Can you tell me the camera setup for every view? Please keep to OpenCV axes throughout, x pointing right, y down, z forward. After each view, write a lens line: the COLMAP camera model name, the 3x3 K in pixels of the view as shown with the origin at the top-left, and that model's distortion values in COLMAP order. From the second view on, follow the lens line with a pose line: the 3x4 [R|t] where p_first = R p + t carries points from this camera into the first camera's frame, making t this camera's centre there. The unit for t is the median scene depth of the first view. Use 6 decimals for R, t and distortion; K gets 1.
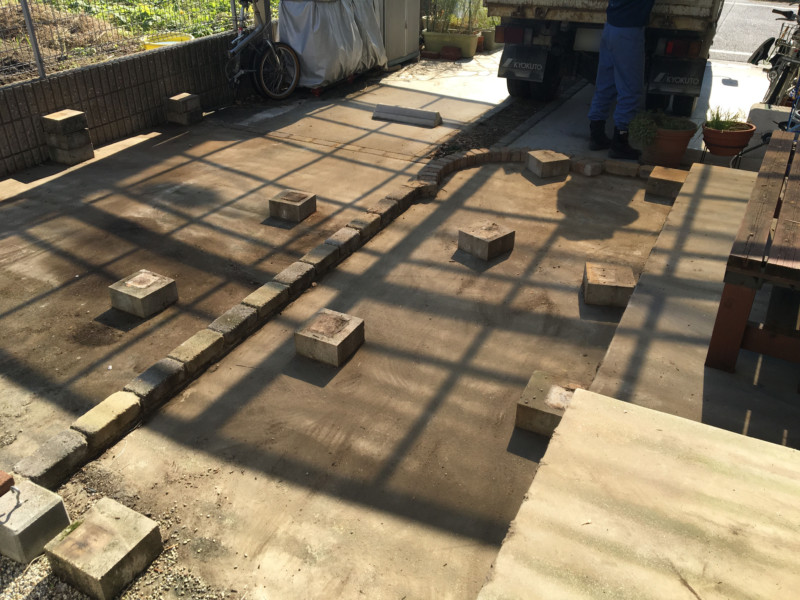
lens RADIAL K [[683.2, 0, 398.8], [0, 683.2, 299.2], [0, 0, 1]] dist [0.045798, -0.040093]
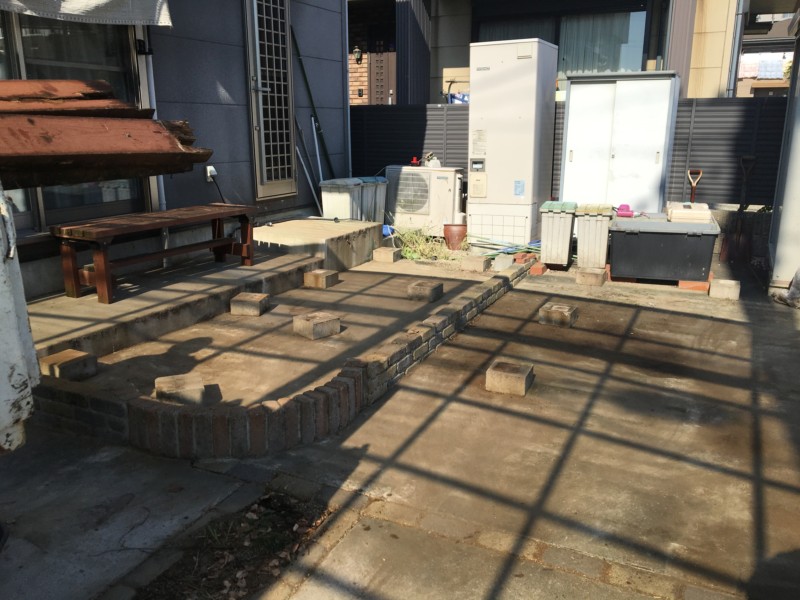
lens RADIAL K [[683.2, 0, 399.3], [0, 683.2, 299.1], [0, 0, 1]] dist [0.045798, -0.040093]
pose [[-0.999717, -0.007546, -0.022556, 0.006785], [-0.021383, 0.700416, 0.713414, -0.733220], [0.010415, 0.713695, -0.700380, 1.356610]]
